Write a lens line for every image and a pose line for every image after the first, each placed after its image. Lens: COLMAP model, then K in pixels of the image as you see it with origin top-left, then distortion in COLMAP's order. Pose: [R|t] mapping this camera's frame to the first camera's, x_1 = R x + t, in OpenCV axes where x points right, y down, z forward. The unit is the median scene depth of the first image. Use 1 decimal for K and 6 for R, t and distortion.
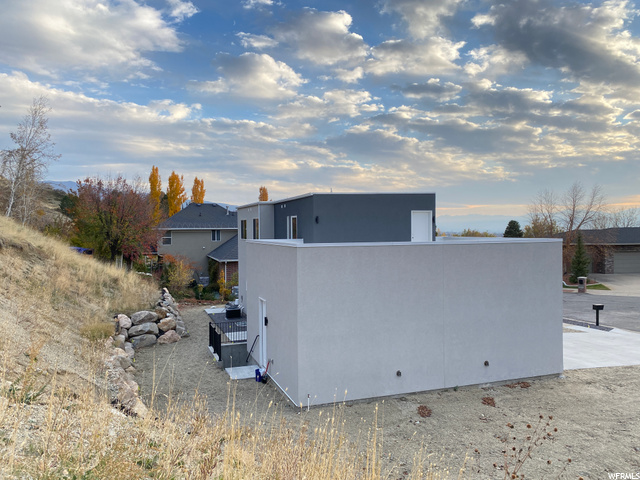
lens RADIAL K [[513.2, 0, 320.0], [0, 513.2, 240.0], [0, 0, 1]] dist [0.027198, -0.013430]
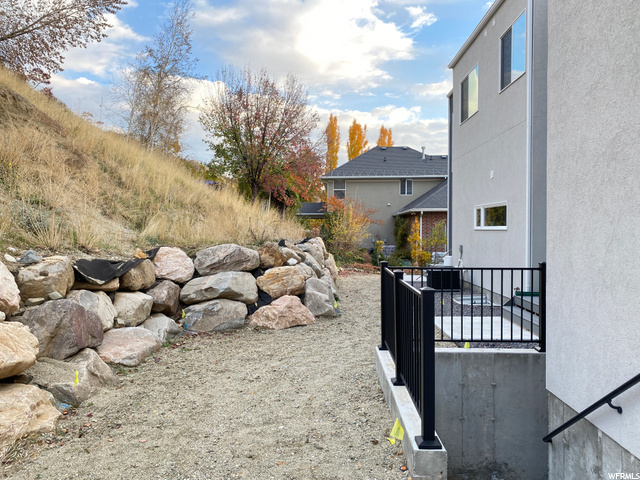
lens RADIAL K [[513.2, 0, 320.0], [0, 513.2, 240.0], [0, 0, 1]] dist [0.027198, -0.013430]
pose [[0.934240, 0.019339, -0.356121, -0.046264], [-0.017586, 0.999812, 0.008159, 0.045450], [0.356212, -0.001360, 0.934404, 0.227338]]
